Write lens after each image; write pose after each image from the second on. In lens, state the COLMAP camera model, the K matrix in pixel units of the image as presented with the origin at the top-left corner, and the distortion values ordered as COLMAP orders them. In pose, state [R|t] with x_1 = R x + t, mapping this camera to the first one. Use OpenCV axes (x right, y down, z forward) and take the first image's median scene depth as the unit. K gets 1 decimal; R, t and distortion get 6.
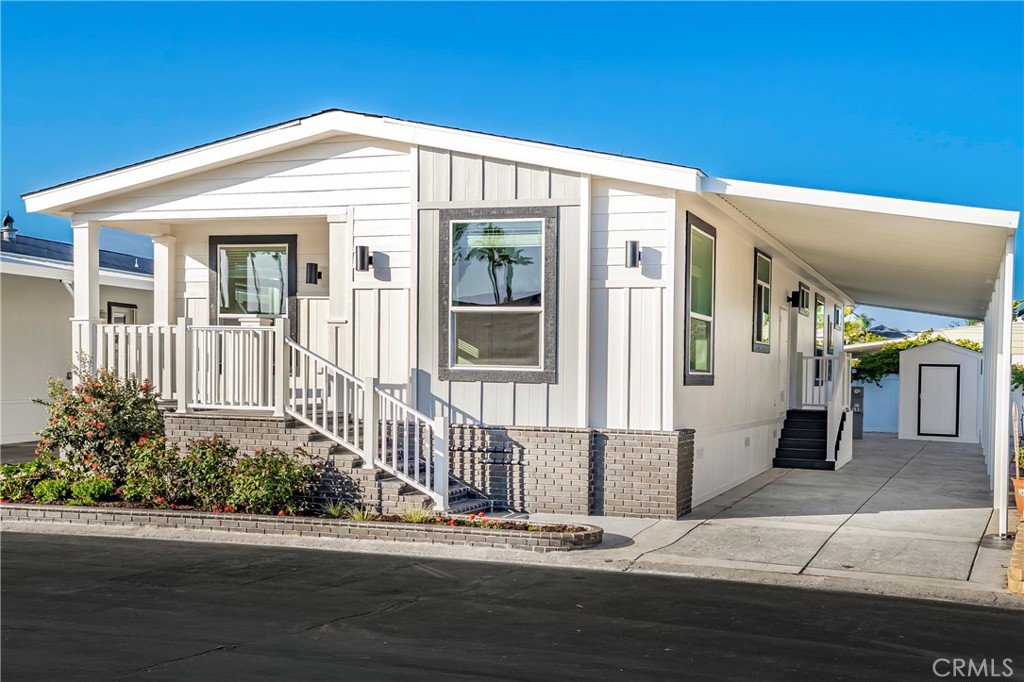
lens RADIAL K [[684.9, 0, 512.0], [0, 684.9, 341.0], [0, 0, 1]] dist [-0.002864, -0.000344]
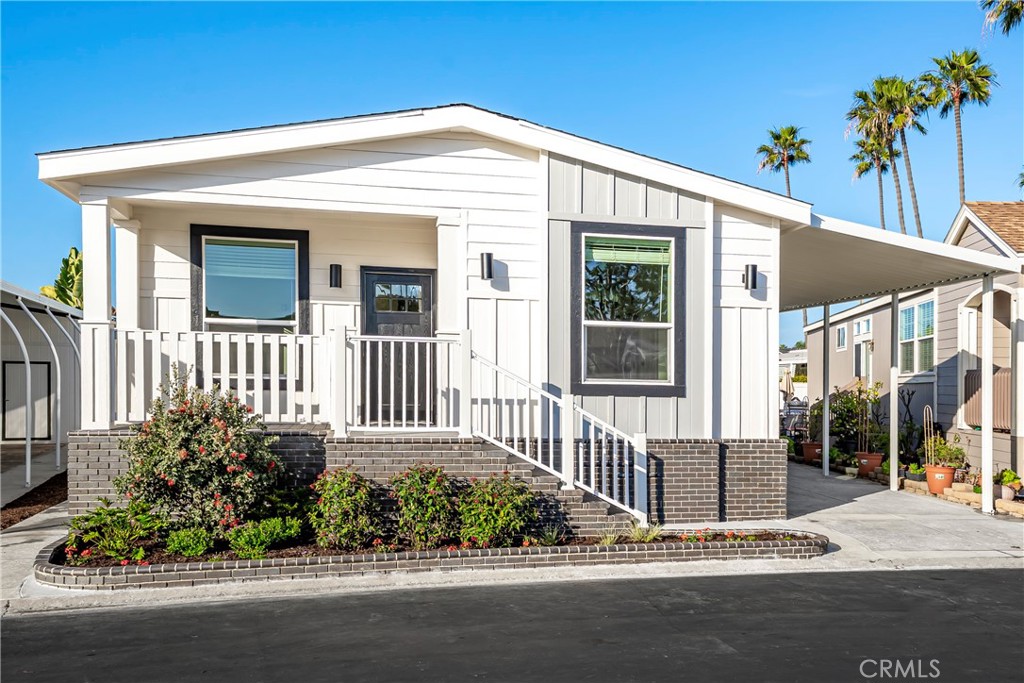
lens RADIAL K [[677.7, 0, 512.0], [0, 677.7, 341.5], [0, 0, 1]] dist [0.021456, -0.001020]
pose [[0.936494, 0.014388, 0.350389, -0.529099], [-0.011205, 0.999875, -0.011112, -0.007571], [-0.350505, 0.006480, 0.936539, 0.120186]]
